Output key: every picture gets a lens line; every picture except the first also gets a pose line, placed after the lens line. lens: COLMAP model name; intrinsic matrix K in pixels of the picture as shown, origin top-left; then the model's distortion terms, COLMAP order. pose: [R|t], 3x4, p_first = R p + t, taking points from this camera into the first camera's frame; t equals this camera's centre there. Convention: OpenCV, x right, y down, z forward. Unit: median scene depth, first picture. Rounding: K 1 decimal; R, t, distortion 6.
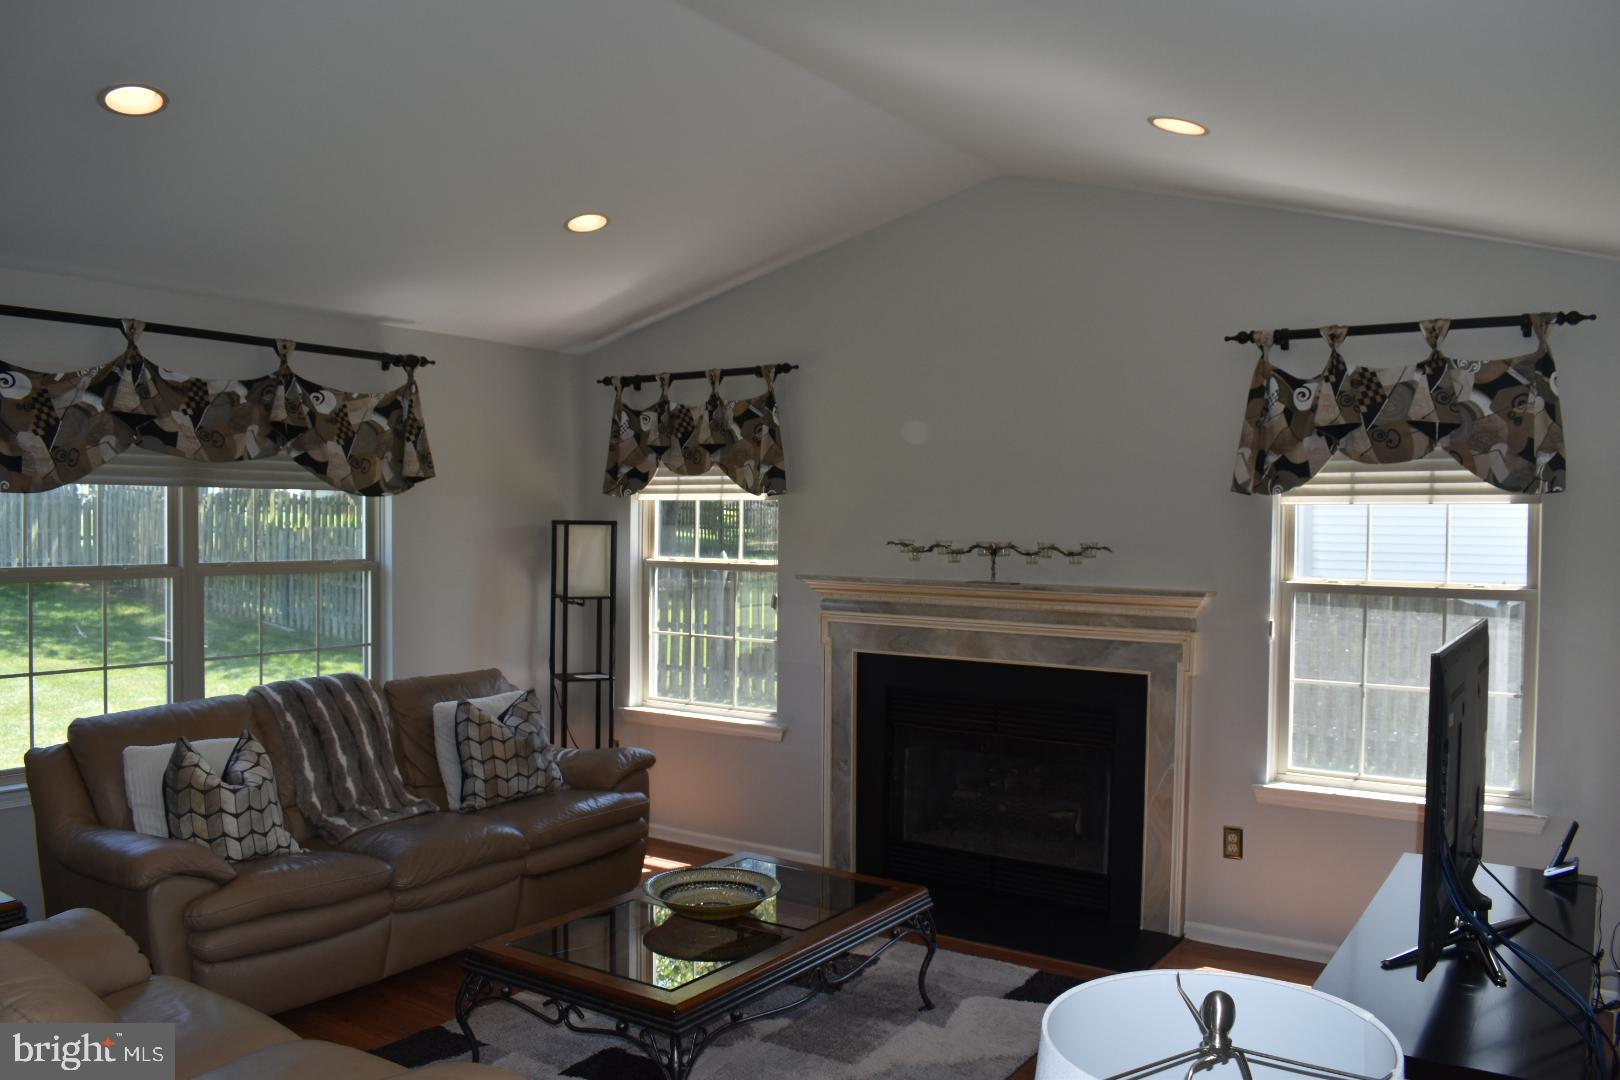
lens RADIAL K [[1261.8, 0, 813.8], [0, 1261.8, 544.5], [0, 0, 1]] dist [-0.100786, 0.019671]
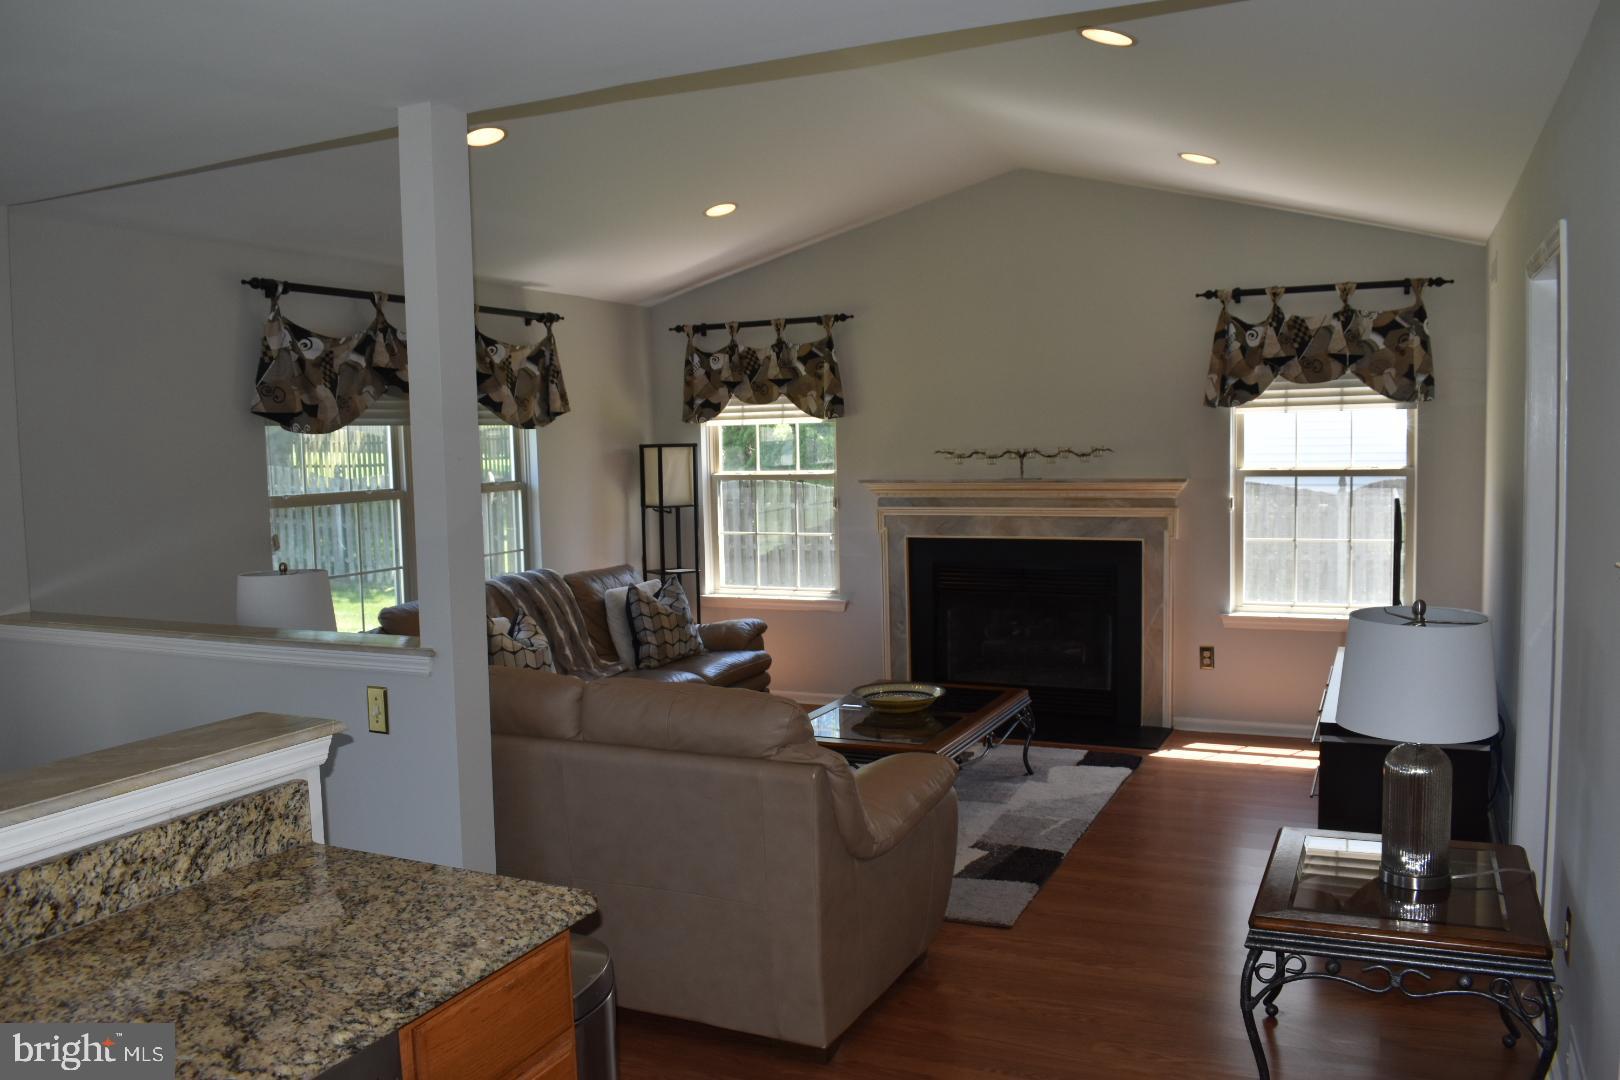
lens RADIAL K [[1261.8, 0, 813.8], [0, 1261.8, 544.5], [0, 0, 1]] dist [-0.100786, 0.019671]
pose [[0.988148, -0.045270, 0.146676, -0.288681], [0.036212, 0.997302, 0.063847, 0.007053], [-0.149171, -0.057779, 0.987122, -0.303269]]
